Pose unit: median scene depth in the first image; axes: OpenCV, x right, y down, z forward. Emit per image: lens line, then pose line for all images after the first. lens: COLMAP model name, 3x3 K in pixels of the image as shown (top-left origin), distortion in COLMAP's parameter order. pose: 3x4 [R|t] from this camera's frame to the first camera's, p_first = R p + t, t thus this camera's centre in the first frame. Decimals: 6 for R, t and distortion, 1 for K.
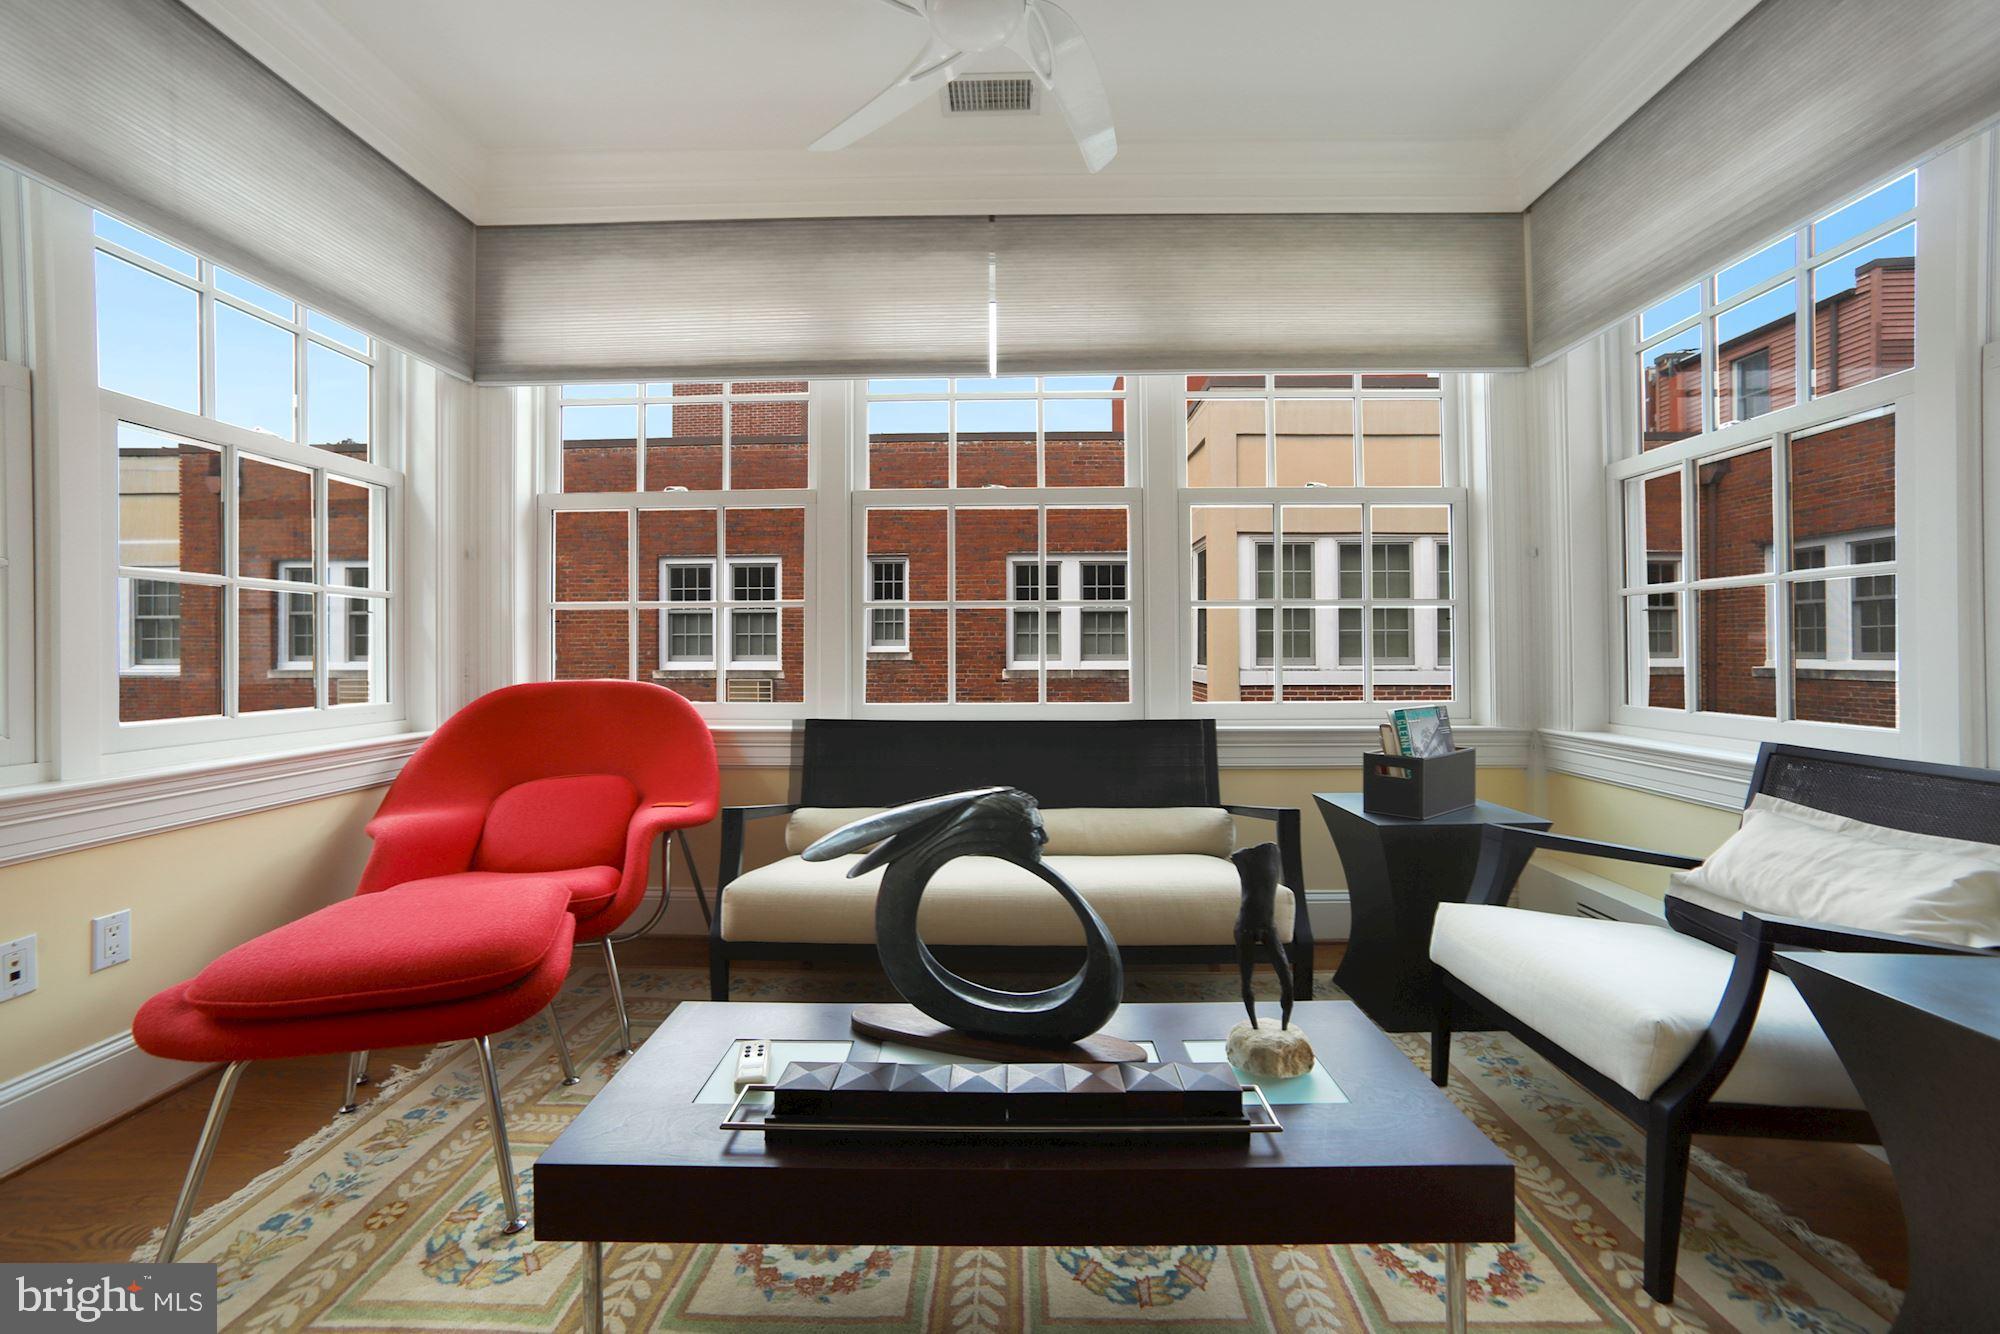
lens RADIAL K [[856.8, 0, 992.7], [0, 856.8, 644.7], [0, 0, 1]] dist [-0.054523, 0.049536]
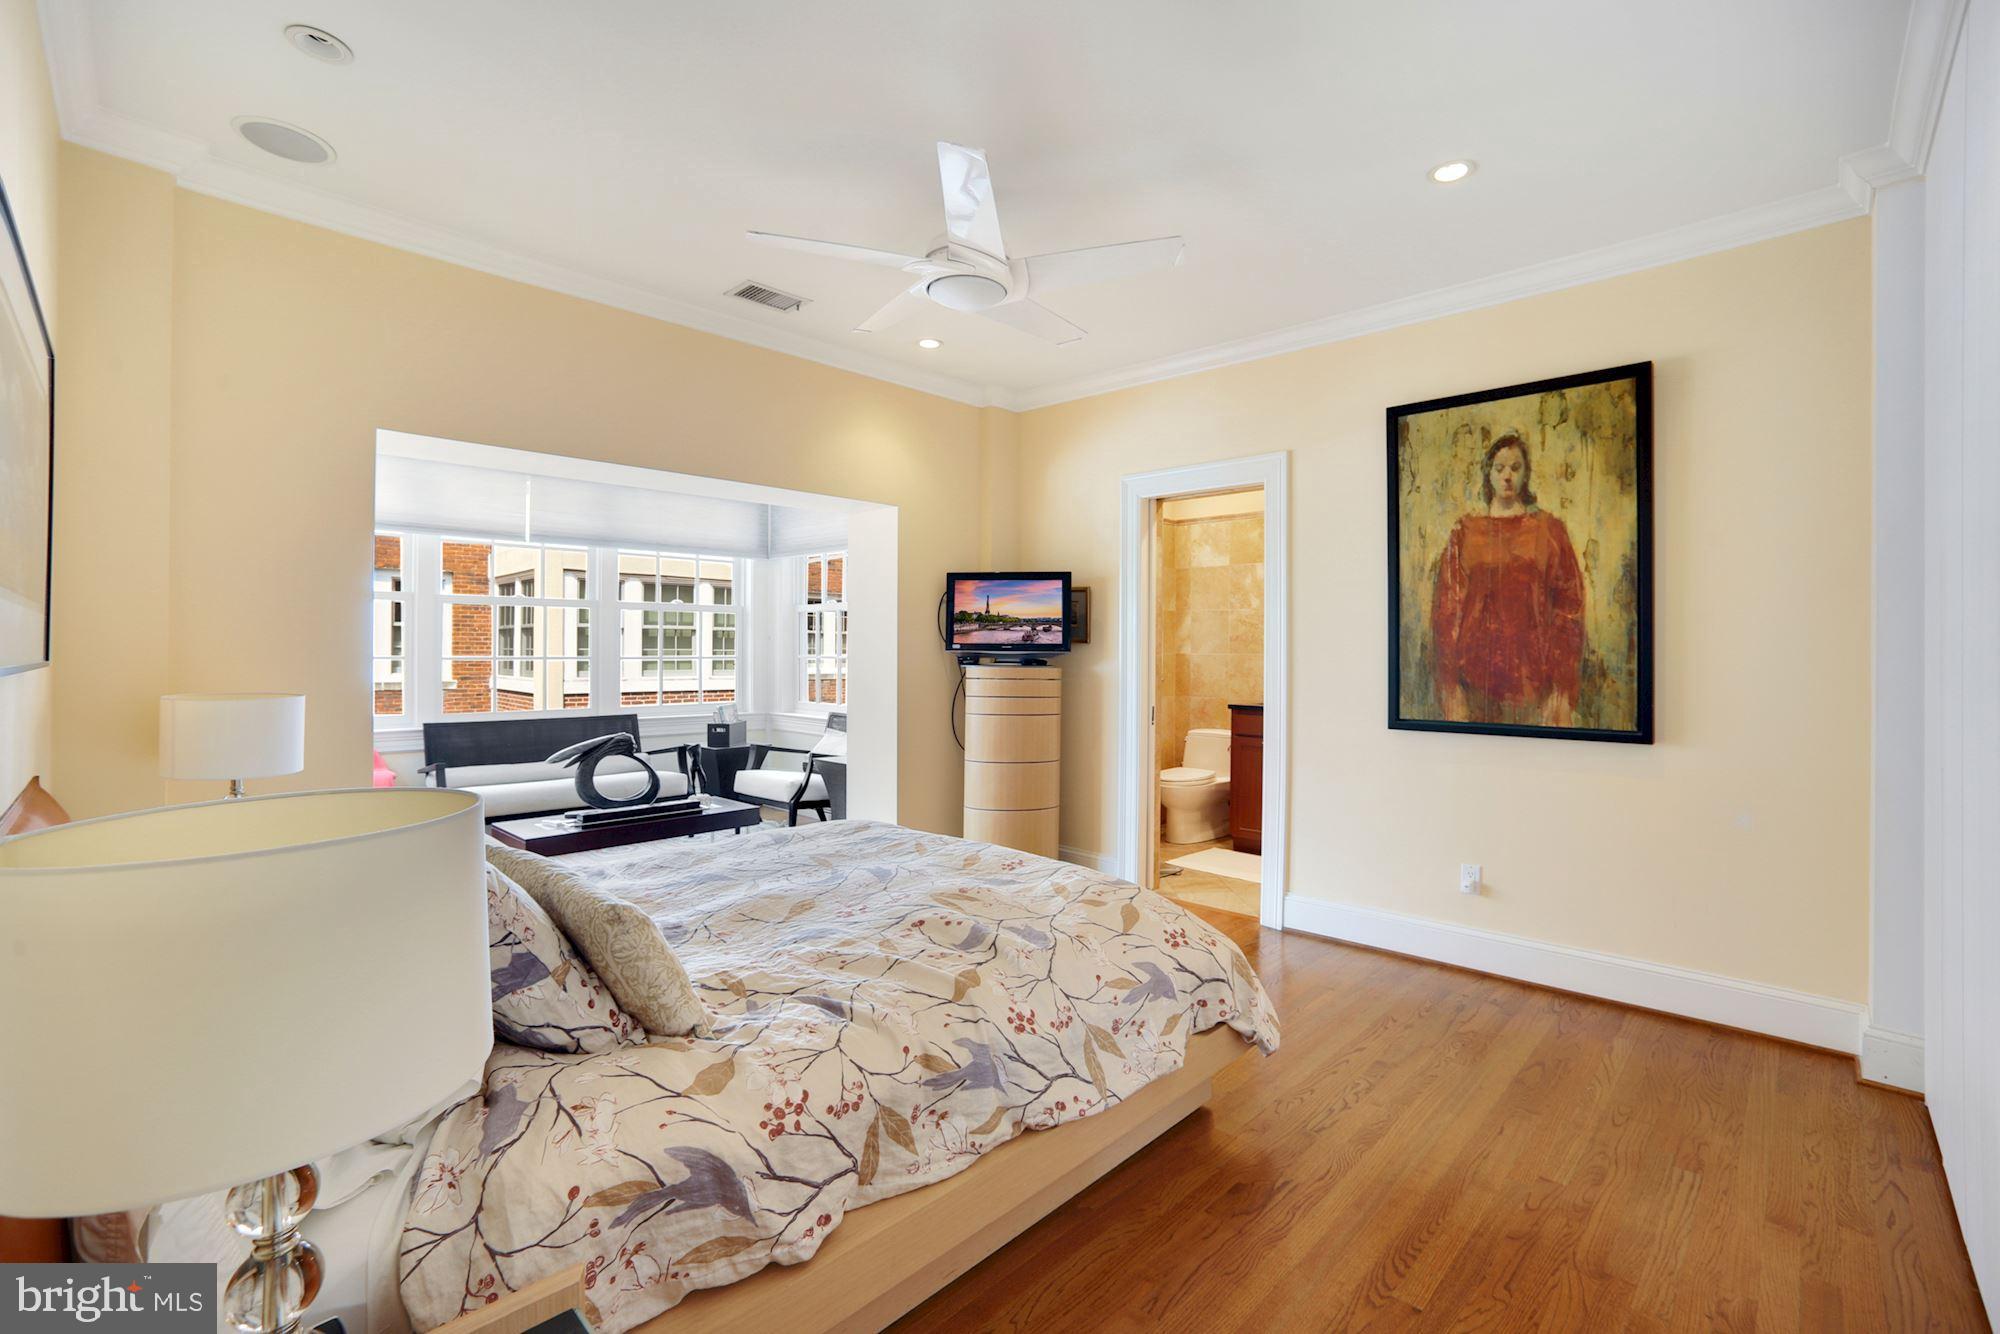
lens RADIAL K [[856.8, 0, 992.7], [0, 856.8, 644.7], [0, 0, 1]] dist [-0.054523, 0.049536]
pose [[0.682893, 0.014417, 0.730376, -0.889390], [-0.014039, 0.999880, -0.006610, -0.108837], [-0.730383, -0.005740, 0.683014, -1.436602]]
